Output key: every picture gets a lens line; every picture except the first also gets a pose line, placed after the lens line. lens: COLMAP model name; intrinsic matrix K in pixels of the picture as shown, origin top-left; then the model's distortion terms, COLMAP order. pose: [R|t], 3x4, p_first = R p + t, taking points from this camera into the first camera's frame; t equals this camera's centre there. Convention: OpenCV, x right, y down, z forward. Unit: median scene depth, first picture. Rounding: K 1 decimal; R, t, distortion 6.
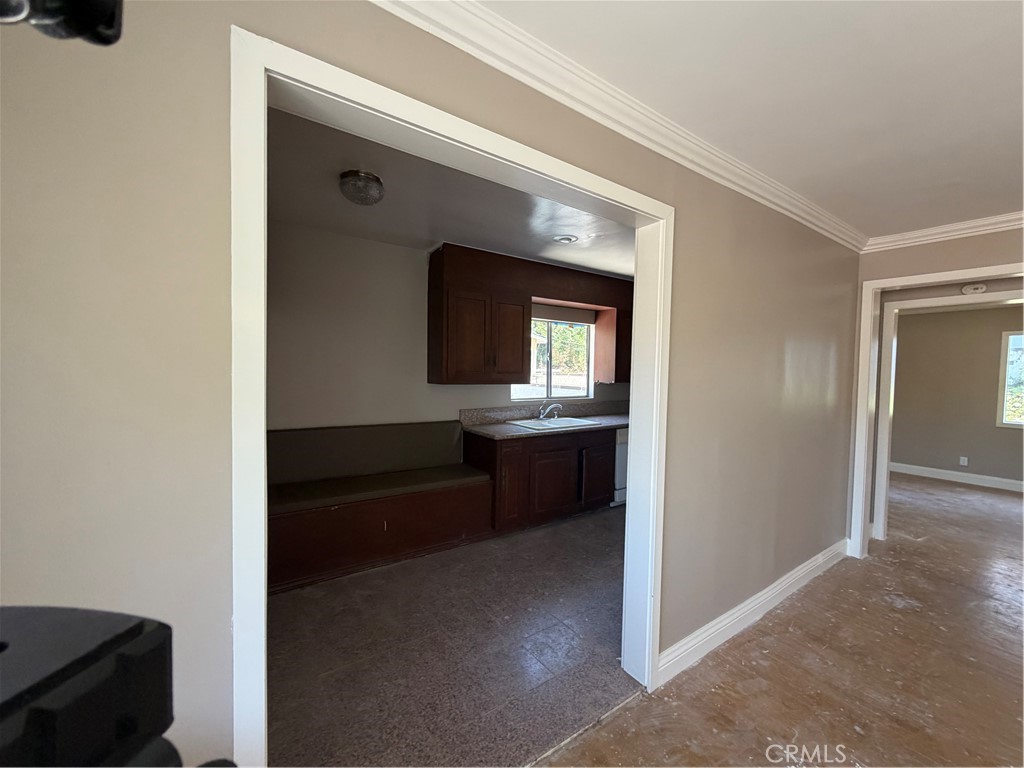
lens RADIAL K [[404.0, 0, 512.0], [0, 404.0, 384.0], [0, 0, 1]] dist [-0.001550, 0.000274]
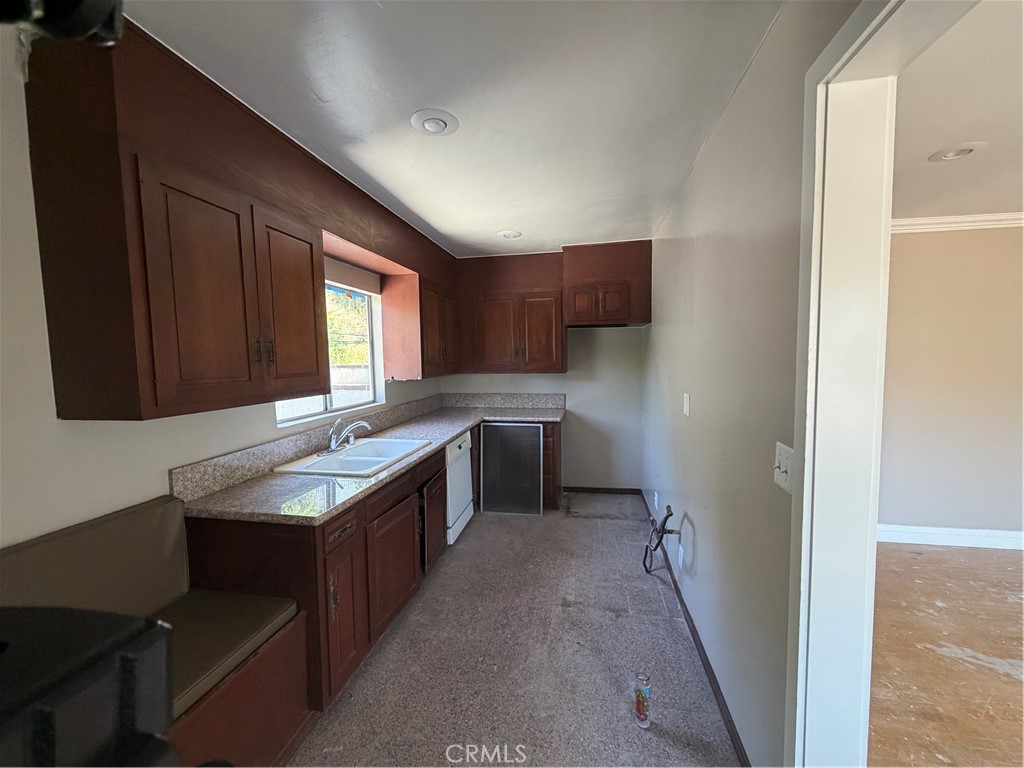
lens RADIAL K [[404.0, 0, 512.0], [0, 404.0, 384.0], [0, 0, 1]] dist [-0.001550, 0.000274]
pose [[0.694648, -0.070541, 0.715883, -0.166346], [0.042717, 0.997469, 0.056838, -0.032124], [-0.718080, -0.008902, 0.695903, 0.428150]]
